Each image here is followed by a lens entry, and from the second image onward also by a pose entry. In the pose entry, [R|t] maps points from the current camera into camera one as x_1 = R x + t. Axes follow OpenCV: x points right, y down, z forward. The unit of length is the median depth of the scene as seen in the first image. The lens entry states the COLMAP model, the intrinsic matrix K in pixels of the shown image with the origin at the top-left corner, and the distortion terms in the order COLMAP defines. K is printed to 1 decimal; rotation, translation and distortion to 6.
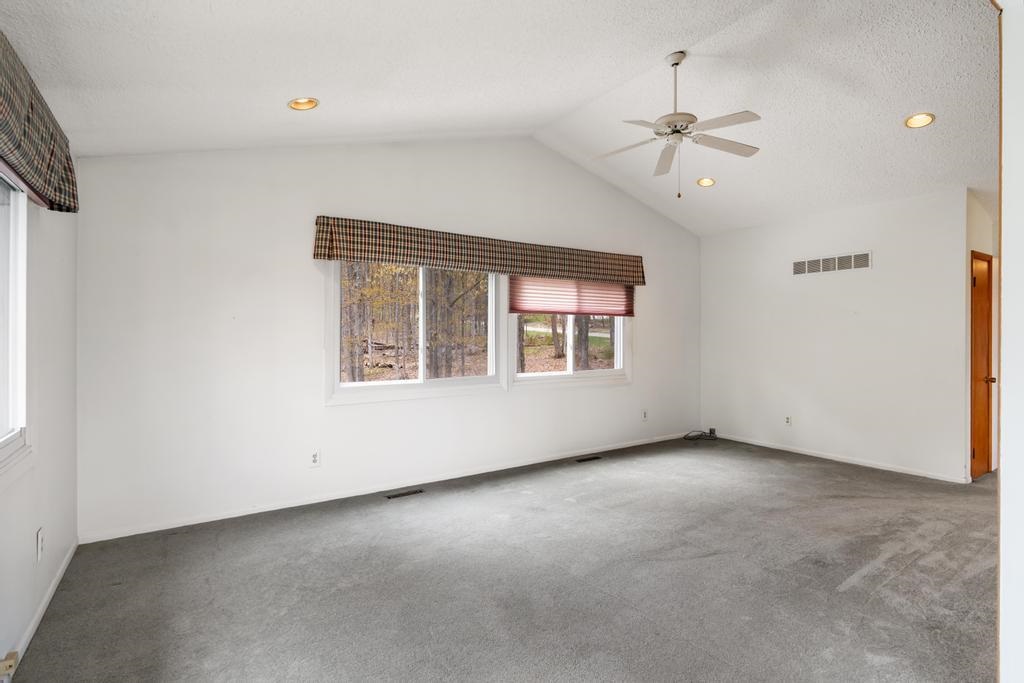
lens RADIAL K [[481.1, 0, 509.3], [0, 481.1, 330.3], [0, 0, 1]] dist [-0.000474, 0.000109]
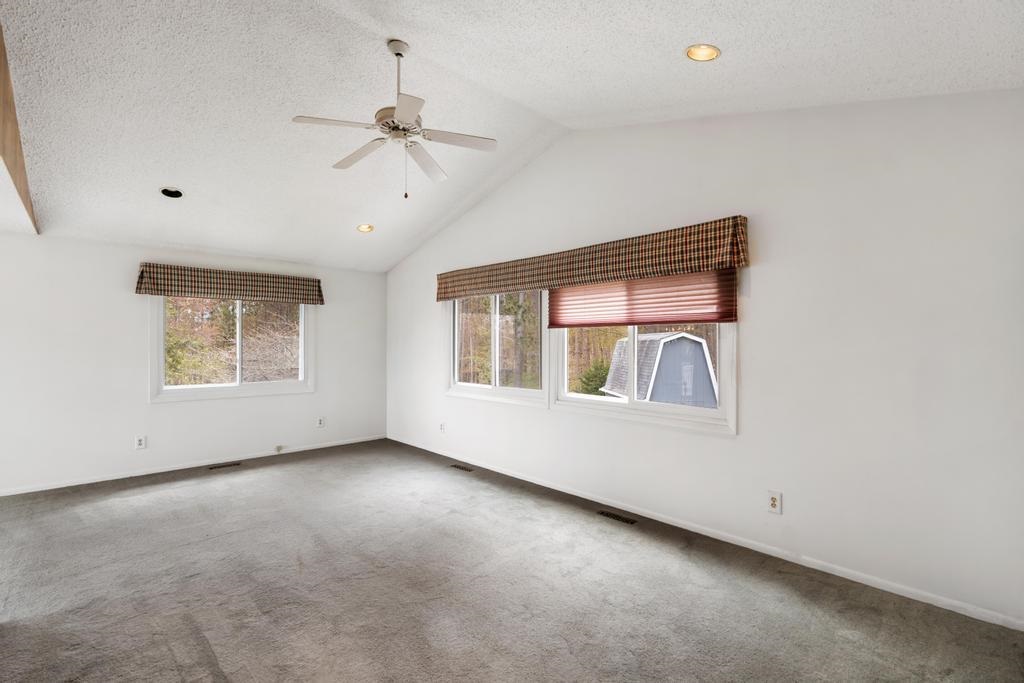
lens RADIAL K [[453.6, 0, 510.9], [0, 453.6, 337.7], [0, 0, 1]] dist [-0.002950, -0.000133]
pose [[0.189439, -0.009445, -0.981847, 0.865690], [0.011674, 0.999905, -0.007367, -0.010567], [0.981823, -0.010066, 0.189531, 0.732965]]
